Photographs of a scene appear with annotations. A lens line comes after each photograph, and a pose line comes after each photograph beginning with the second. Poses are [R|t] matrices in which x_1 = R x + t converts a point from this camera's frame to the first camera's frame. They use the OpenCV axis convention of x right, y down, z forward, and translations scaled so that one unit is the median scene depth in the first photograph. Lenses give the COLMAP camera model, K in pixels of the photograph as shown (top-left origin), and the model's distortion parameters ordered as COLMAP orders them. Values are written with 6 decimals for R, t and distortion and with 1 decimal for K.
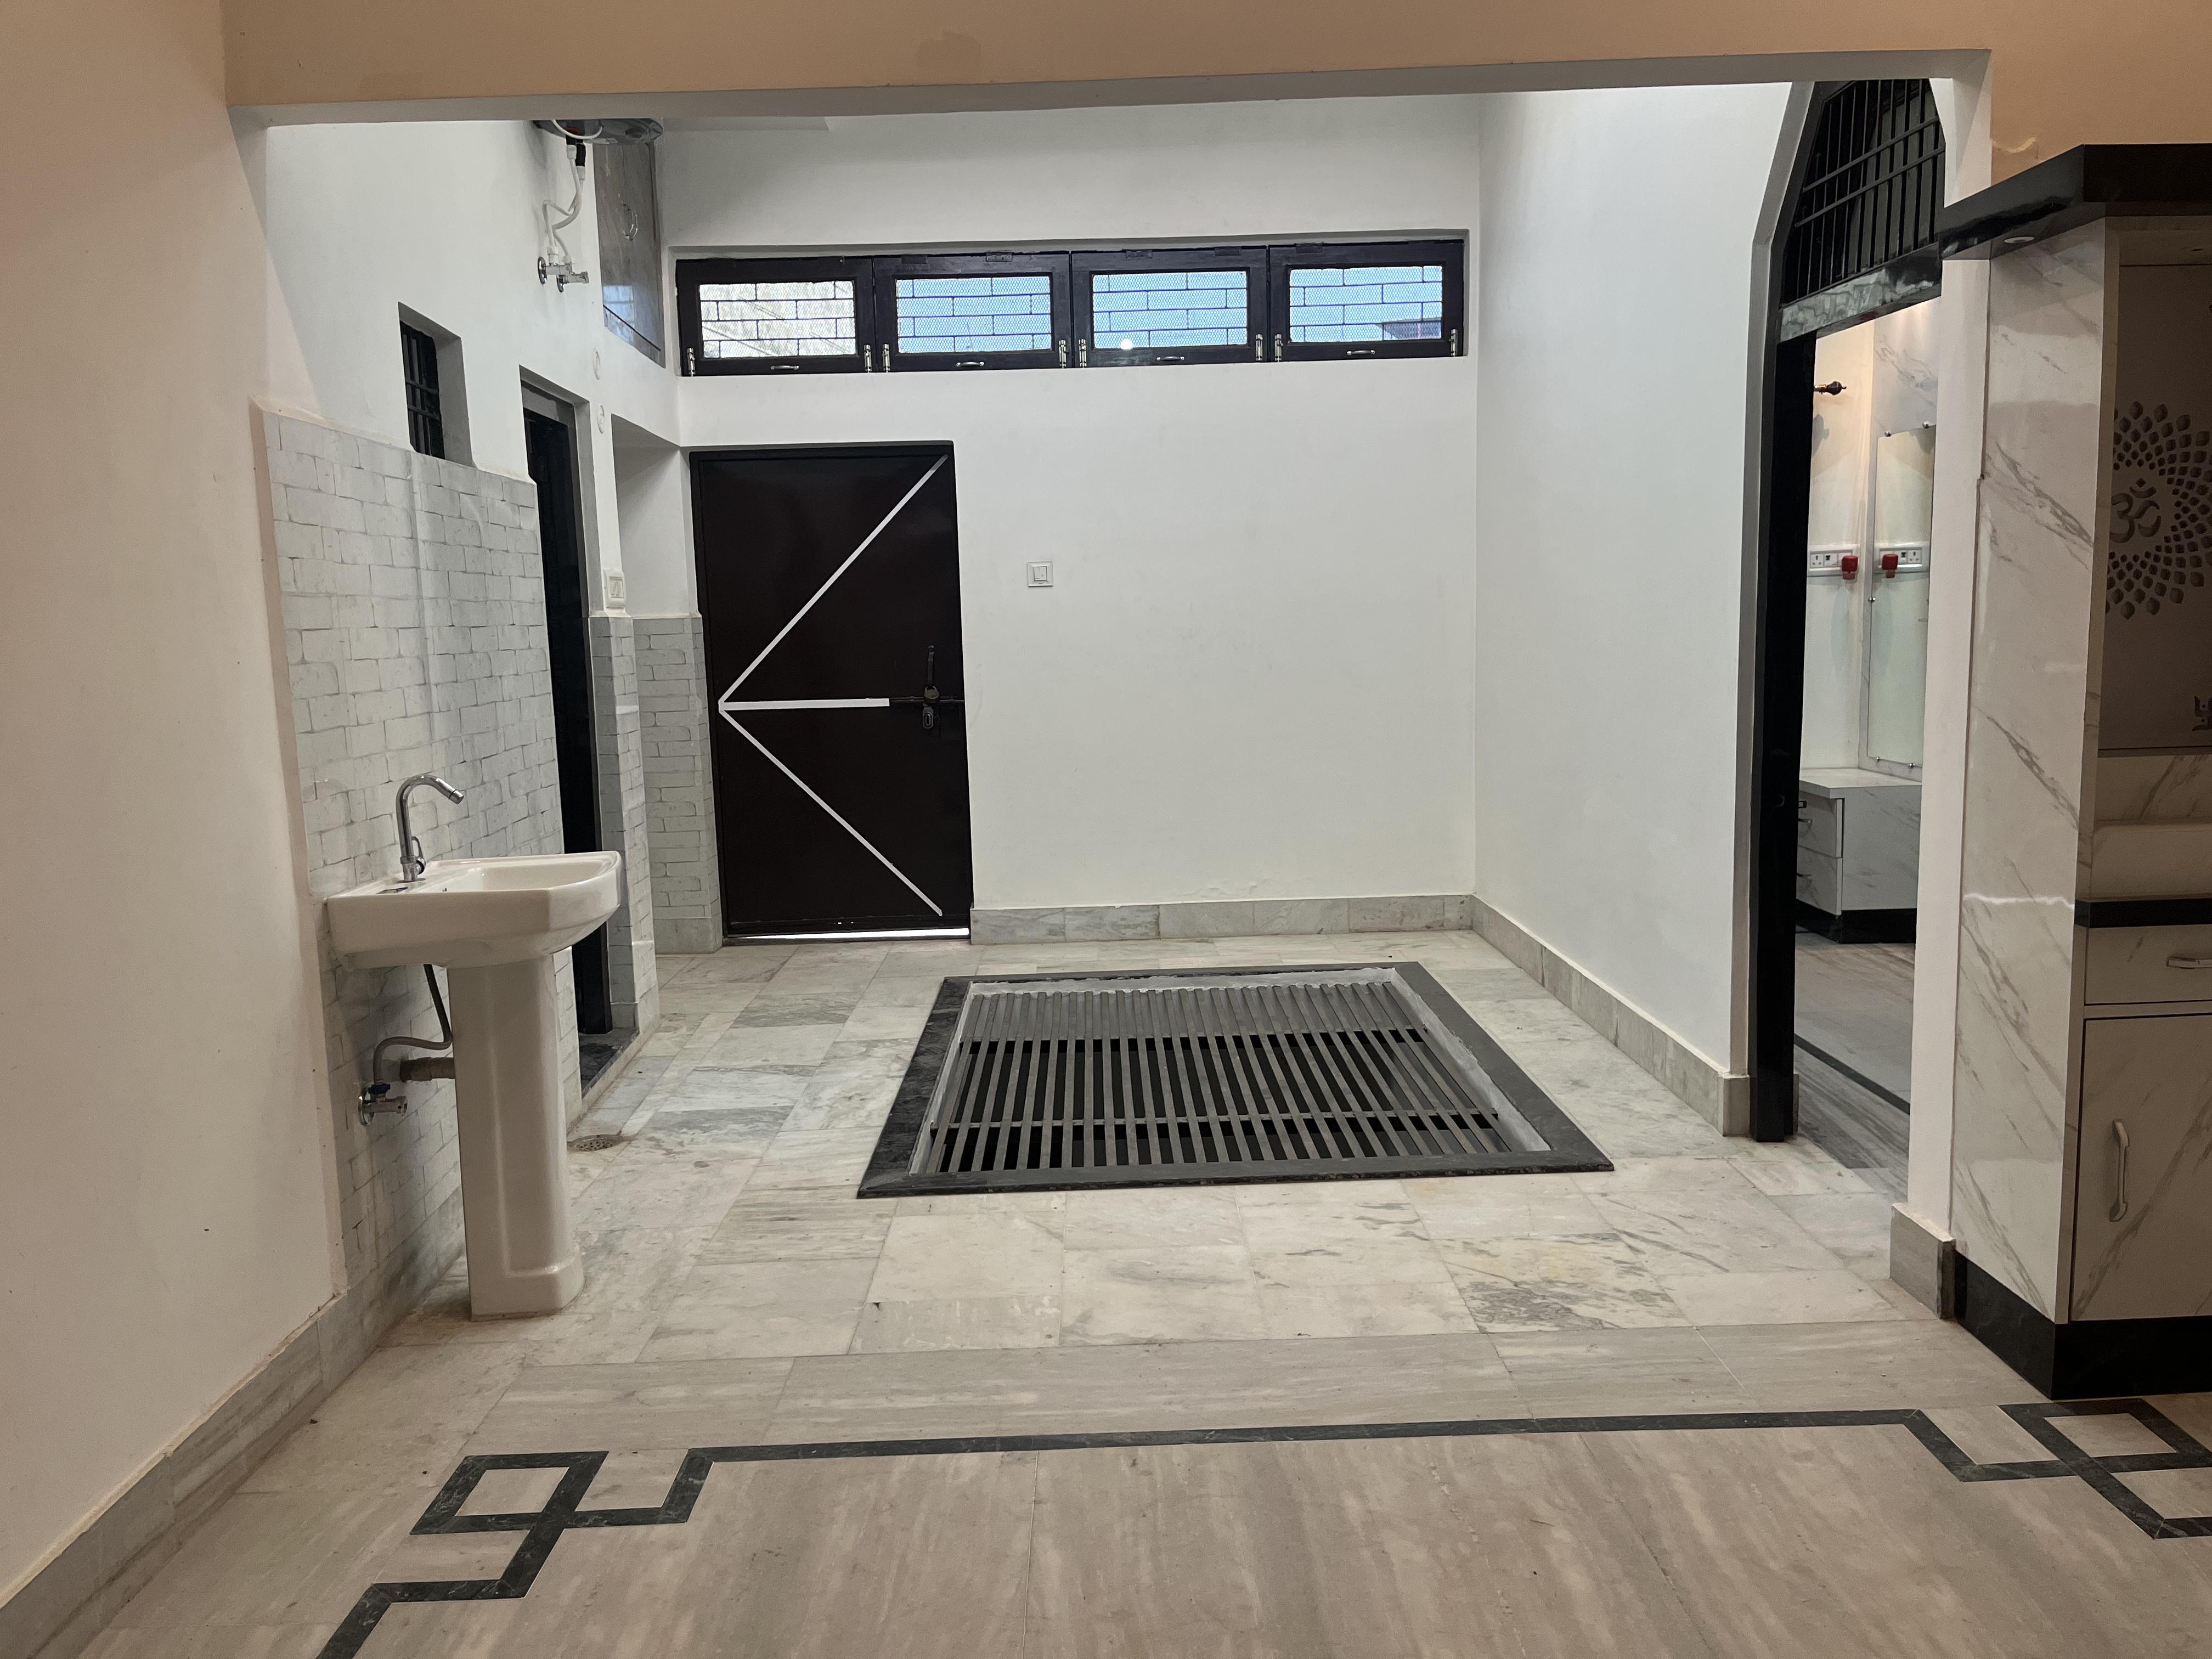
lens RADIAL K [[1699.9, 0, 1128.3], [0, 1699.9, 833.6], [0, 0, 1]] dist [0.088116, -0.077153]
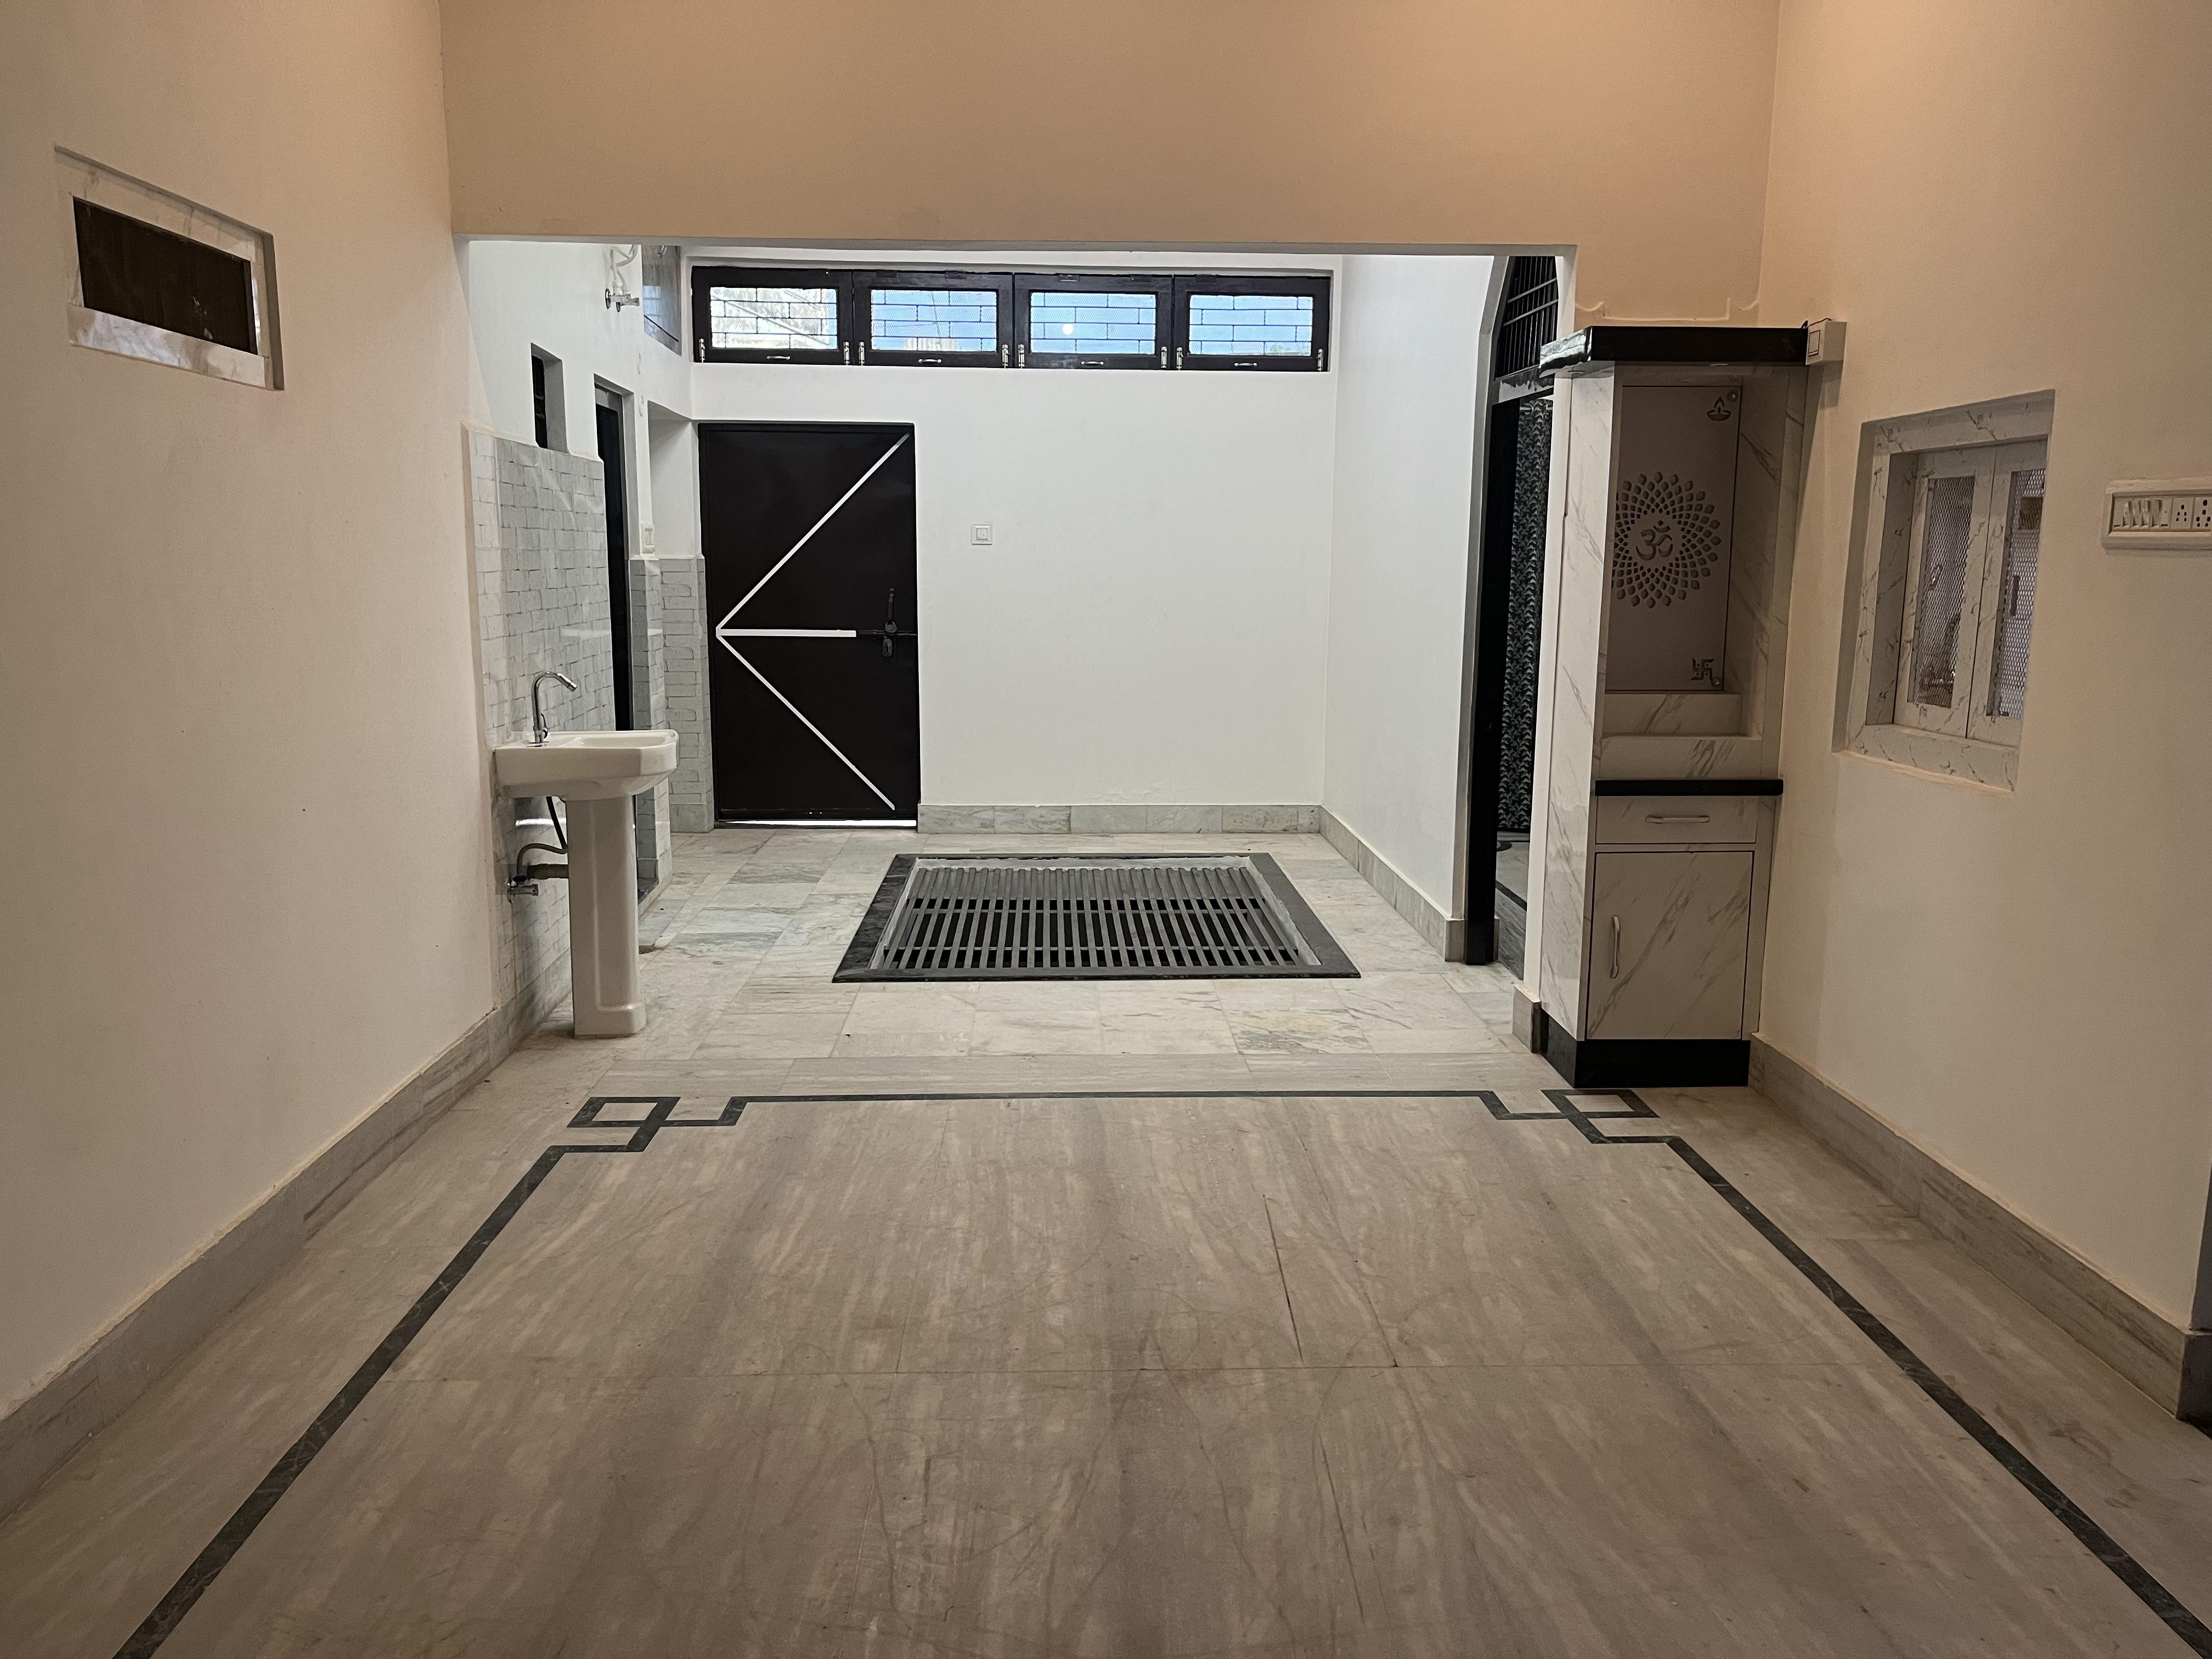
lens RADIAL K [[1699.9, 0, 1128.3], [0, 1699.9, 833.6], [0, 0, 1]] dist [0.088116, -0.077153]
pose [[0.999060, 0.031542, 0.029752, 0.045342], [-0.032528, 0.998917, 0.033257, 0.037318], [-0.028670, -0.034193, 0.999004, -0.458619]]
